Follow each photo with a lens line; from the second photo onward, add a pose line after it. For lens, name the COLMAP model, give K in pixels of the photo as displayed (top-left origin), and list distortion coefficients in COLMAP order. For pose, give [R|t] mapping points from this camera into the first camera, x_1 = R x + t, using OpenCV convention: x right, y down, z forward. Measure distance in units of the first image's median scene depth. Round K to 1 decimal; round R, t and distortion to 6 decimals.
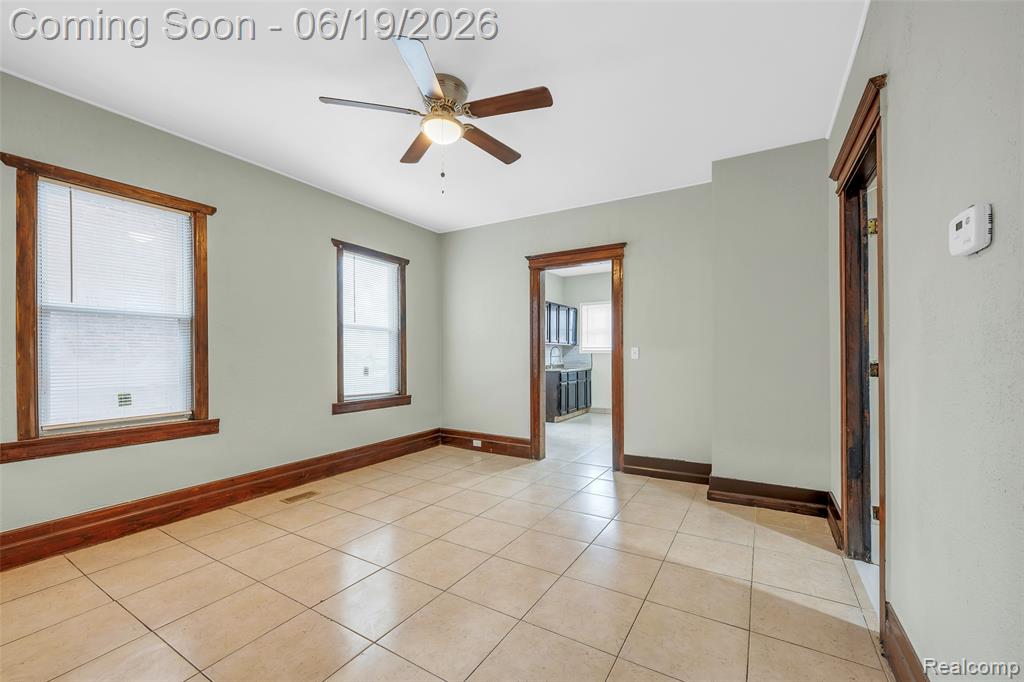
lens RADIAL K [[410.3, 0, 510.6], [0, 410.3, 355.8], [0, 0, 1]] dist [0.001050, 0.000153]
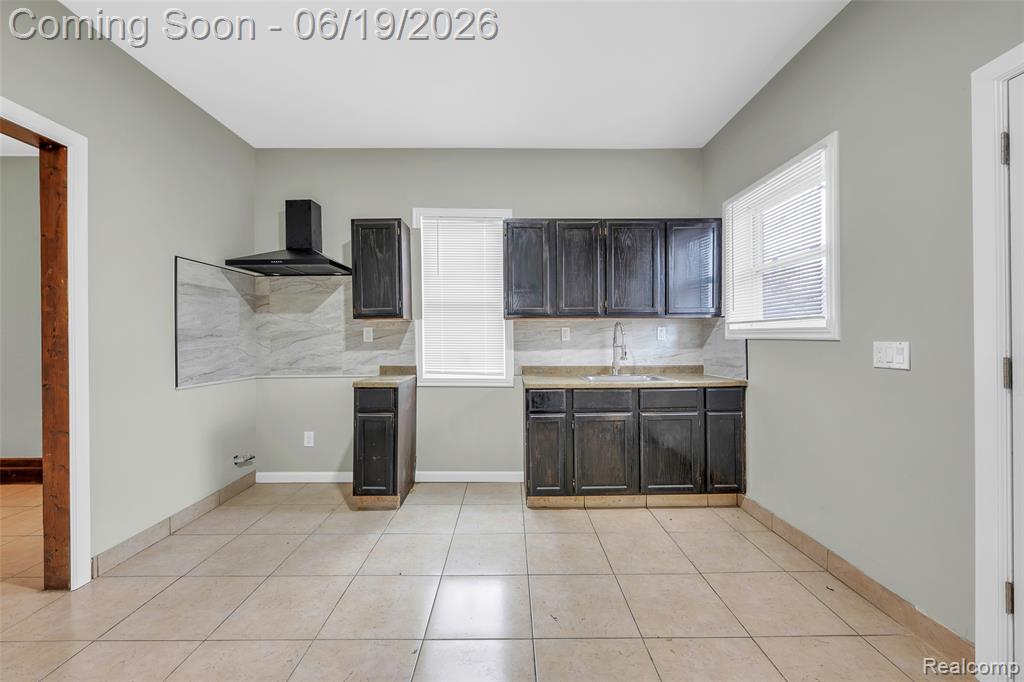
lens RADIAL K [[410.6, 0, 511.9], [0, 410.6, 336.9], [0, 0, 1]] dist [0.000265, 0.000142]
pose [[0.526984, -0.002455, -0.849872, 0.400974], [0.000358, 0.999996, -0.002667, -0.006590], [0.849875, 0.001101, 0.526983, 0.680371]]
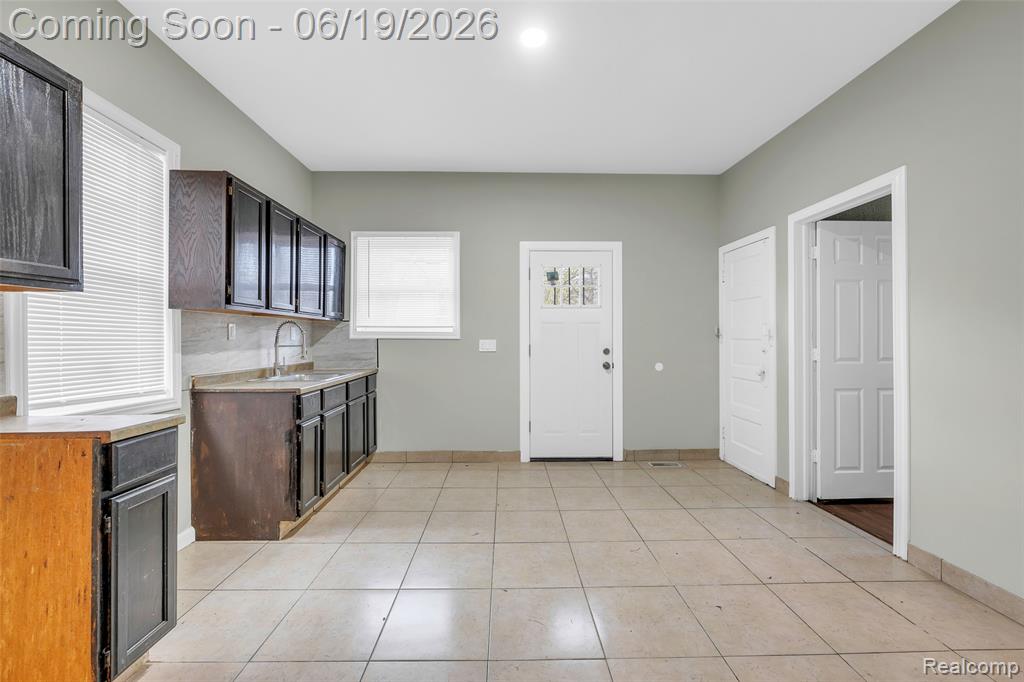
lens RADIAL K [[410.6, 0, 511.9], [0, 410.6, 336.9], [0, 0, 1]] dist [0.000265, 0.000142]
pose [[0.843865, 0.005253, 0.536530, 0.076528], [-0.000154, 0.999954, -0.009548, -0.003144], [-0.536555, 0.007974, 0.843827, 0.535160]]
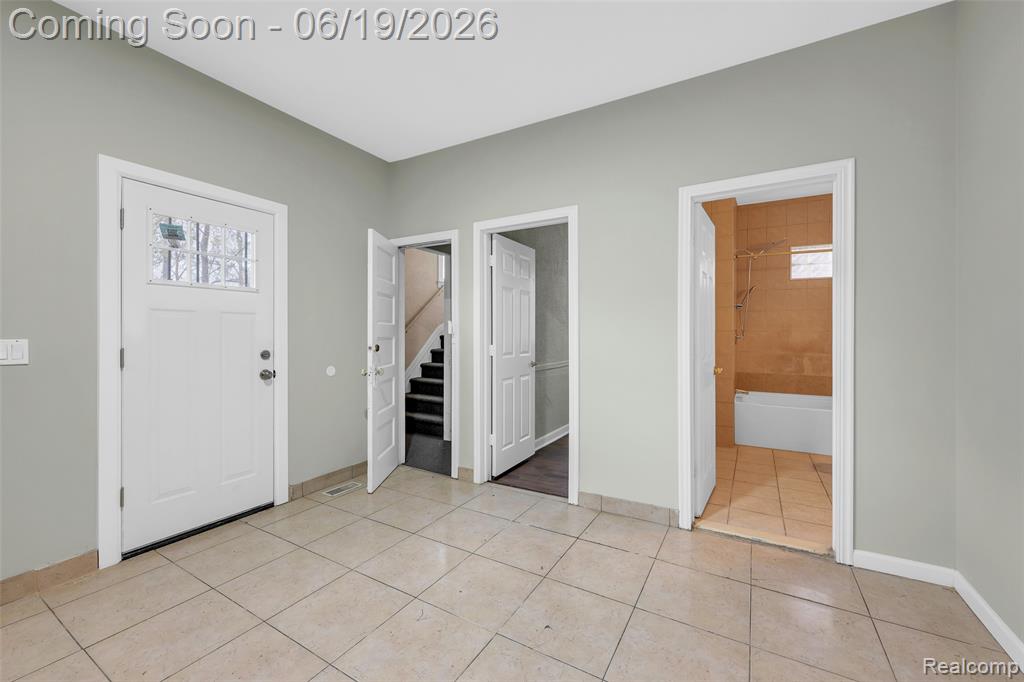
lens RADIAL K [[410.6, 0, 511.9], [0, 410.6, 336.9], [0, 0, 1]] dist [0.000265, 0.000142]
pose [[-0.012529, 0.002318, 0.999919, 0.085894], [0.004591, 0.999987, -0.002261, -0.003831], [-0.999911, 0.004562, -0.012540, 0.689110]]
